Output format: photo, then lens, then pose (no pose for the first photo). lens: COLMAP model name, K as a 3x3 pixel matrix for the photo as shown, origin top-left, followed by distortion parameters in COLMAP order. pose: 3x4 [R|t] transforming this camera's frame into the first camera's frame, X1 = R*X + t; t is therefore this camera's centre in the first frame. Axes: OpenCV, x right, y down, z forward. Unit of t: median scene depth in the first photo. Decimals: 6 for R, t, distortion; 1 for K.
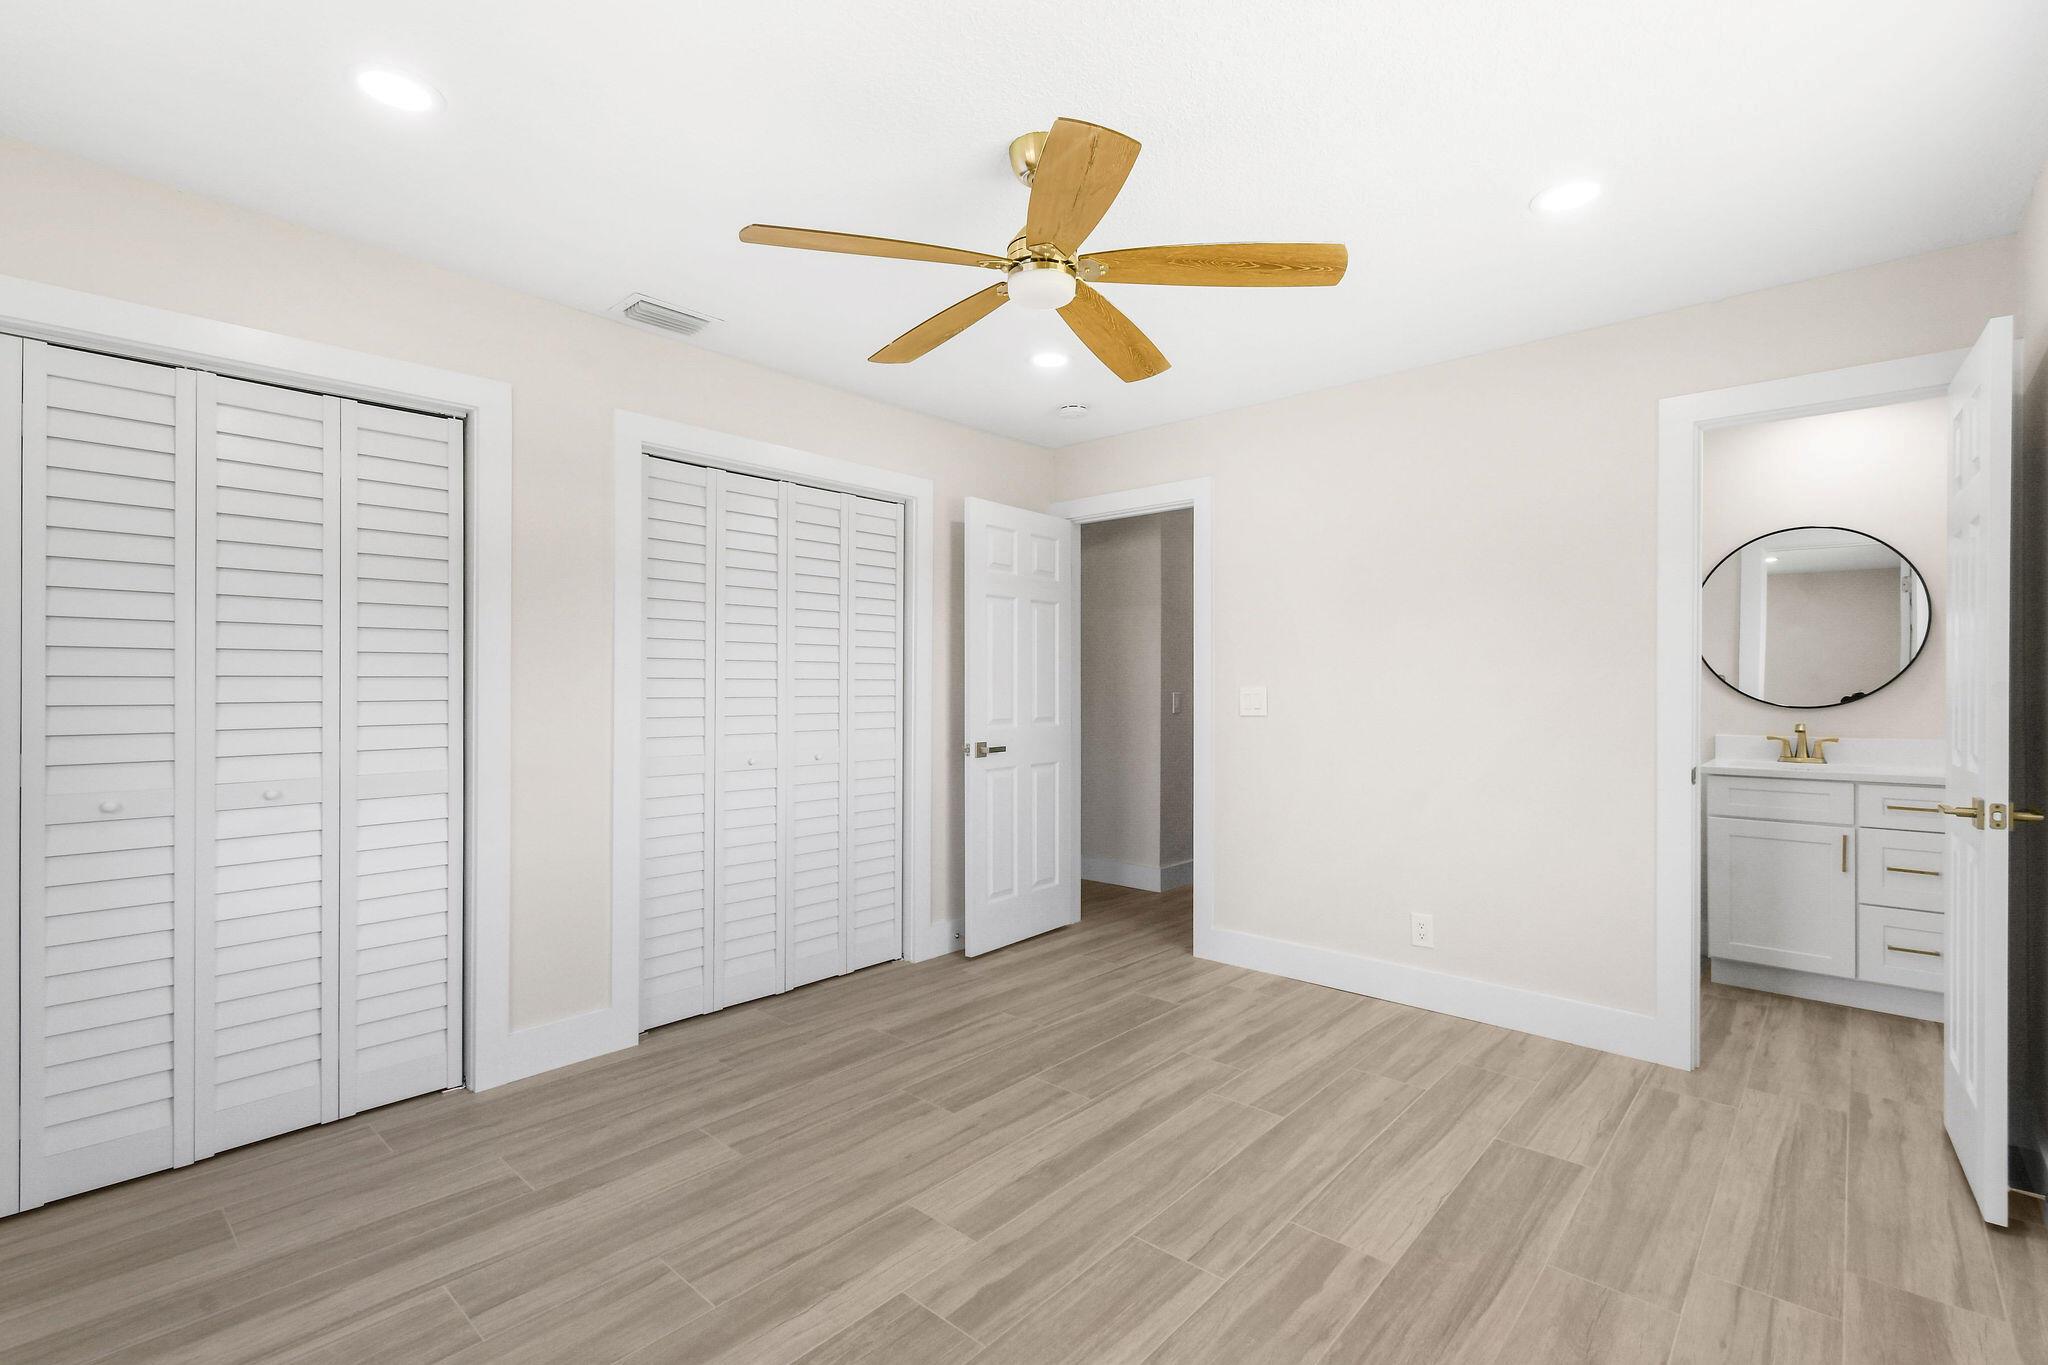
lens RADIAL K [[917.4, 0, 1058.5], [0, 917.4, 667.3], [0, 0, 1]] dist [0.000935, -0.000683]
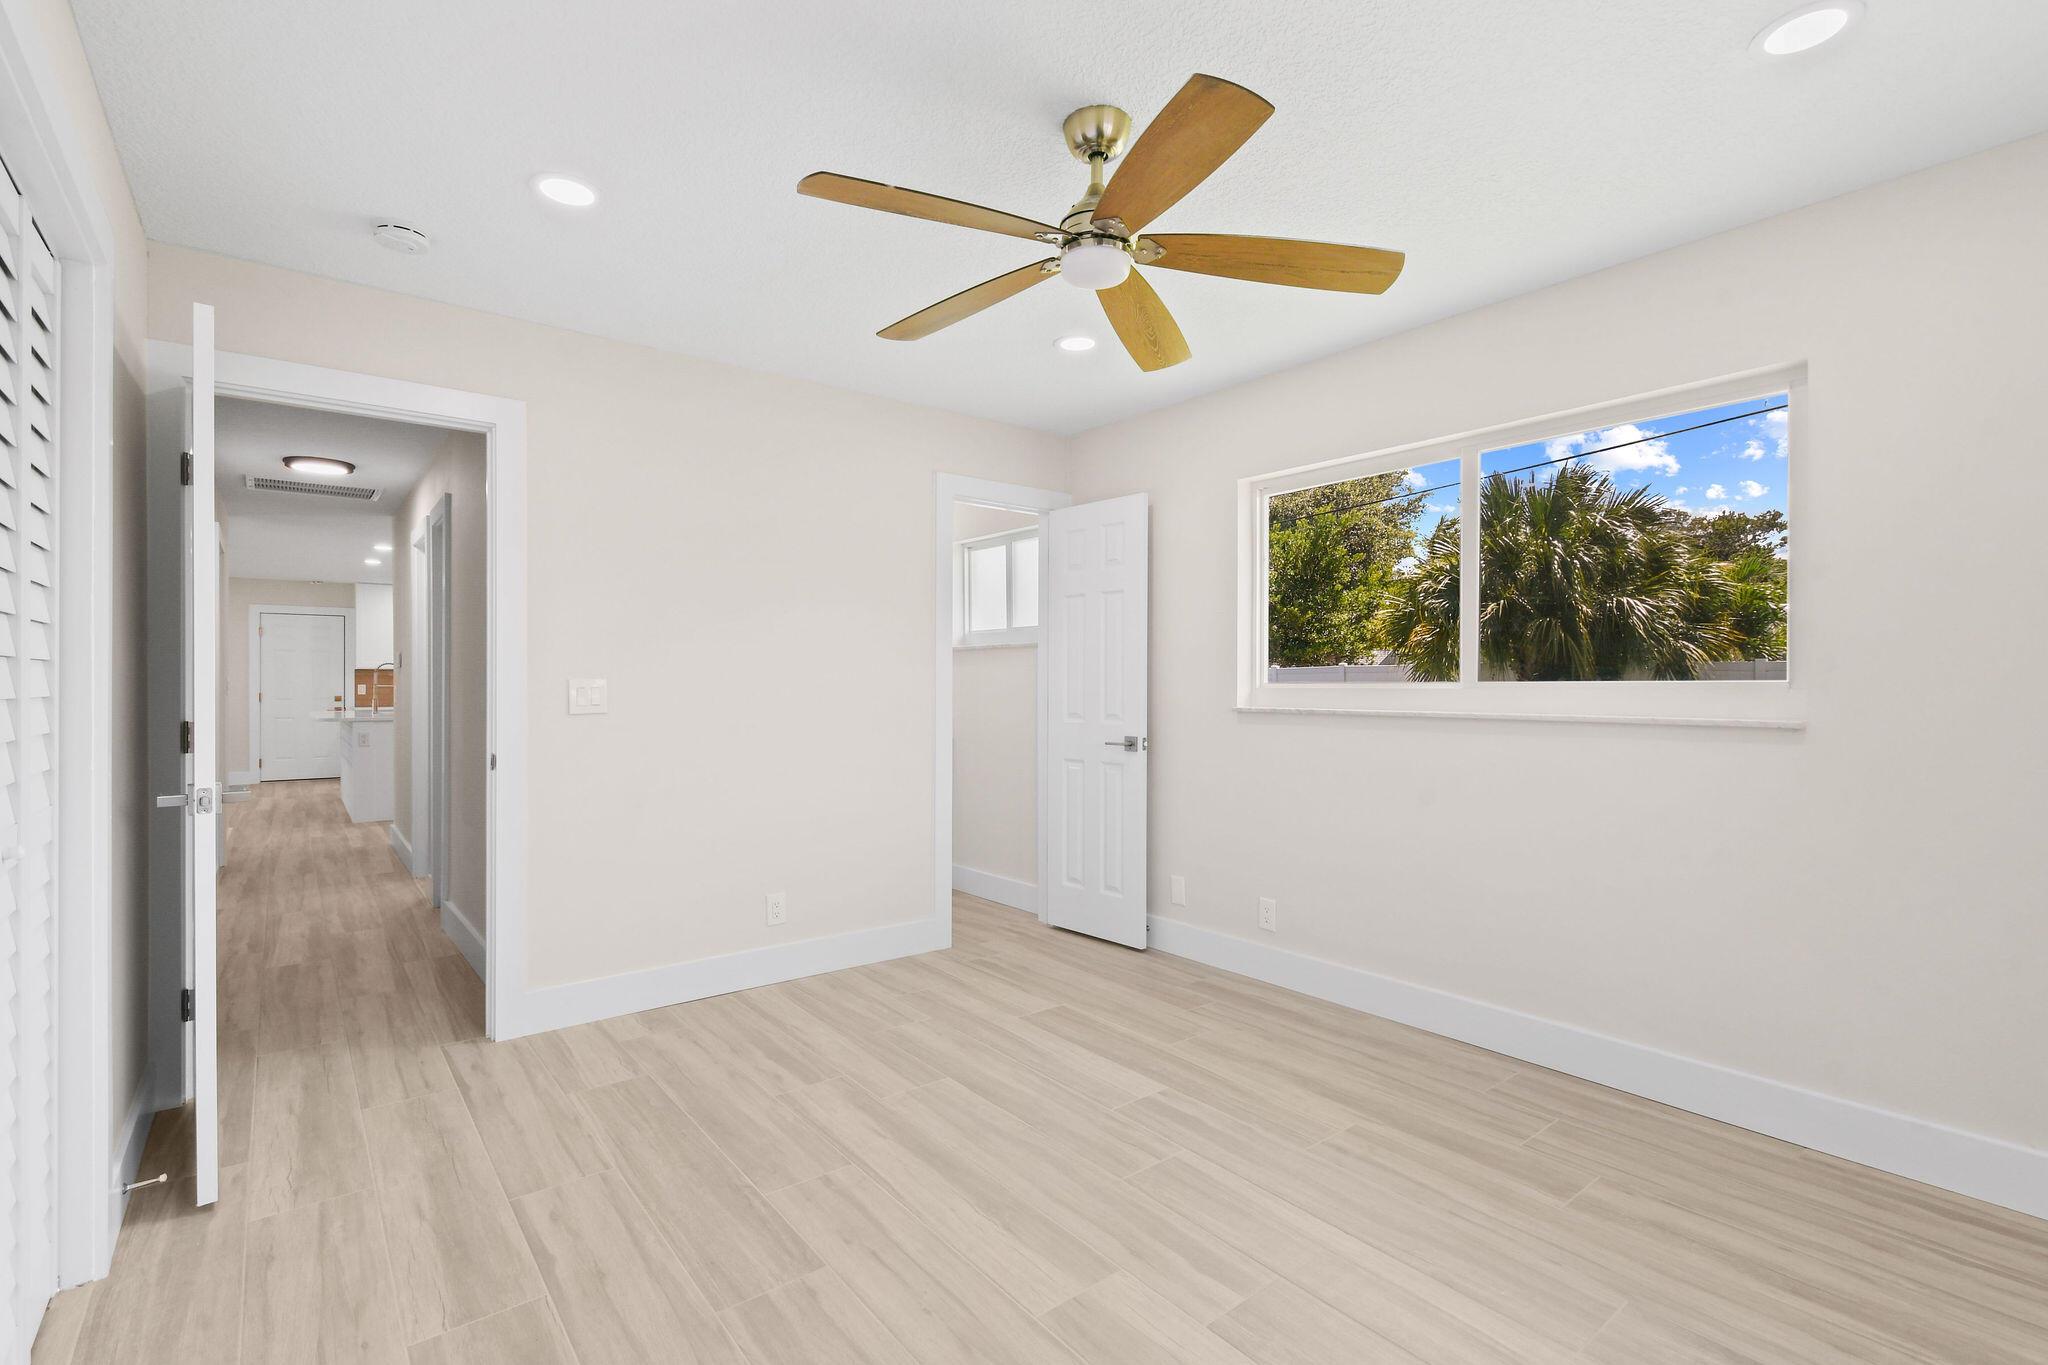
lens RADIAL K [[929.0, 0, 1028.9], [0, 929.0, 688.3], [0, 0, 1]] dist [0.001232, -0.000135]
pose [[0.179209, -0.007057, 0.983786, -0.816548], [-0.024184, 0.999640, 0.011576, 0.027079], [-0.983514, -0.025867, 0.178974, 0.752138]]
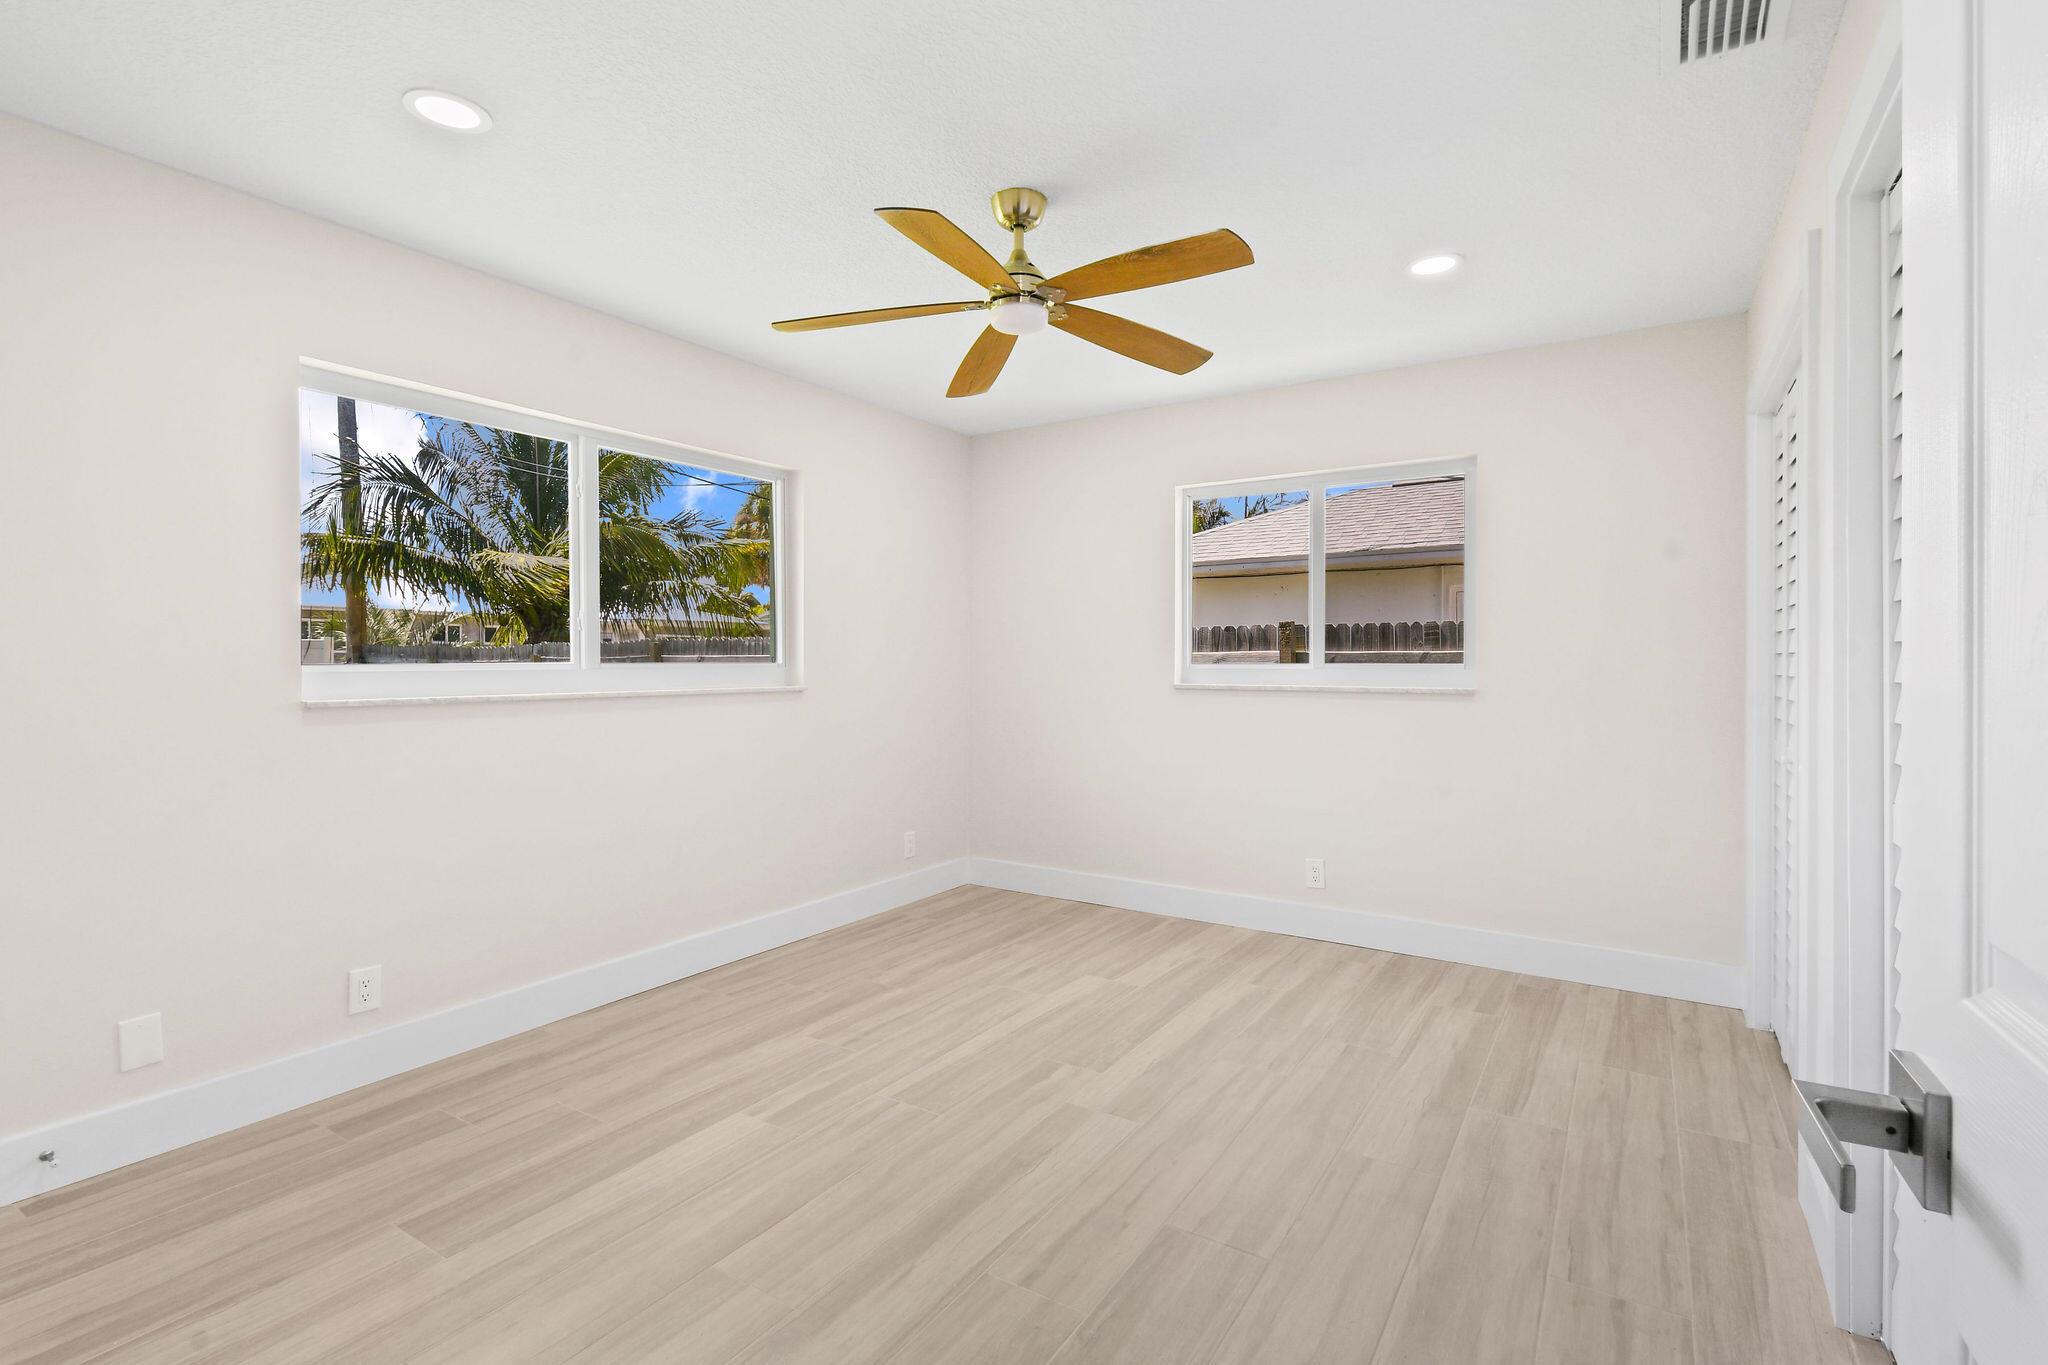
lens RADIAL K [[904.6, 0, 1023.8], [0, 904.6, 671.5], [0, 0, 1]] dist [0.001733, -0.000692]
pose [[-0.992500, -0.000714, -0.122246, 0.096304], [0.000970, 0.999905, -0.013714, 0.042216], [0.122245, -0.013730, -0.992405, 1.786702]]
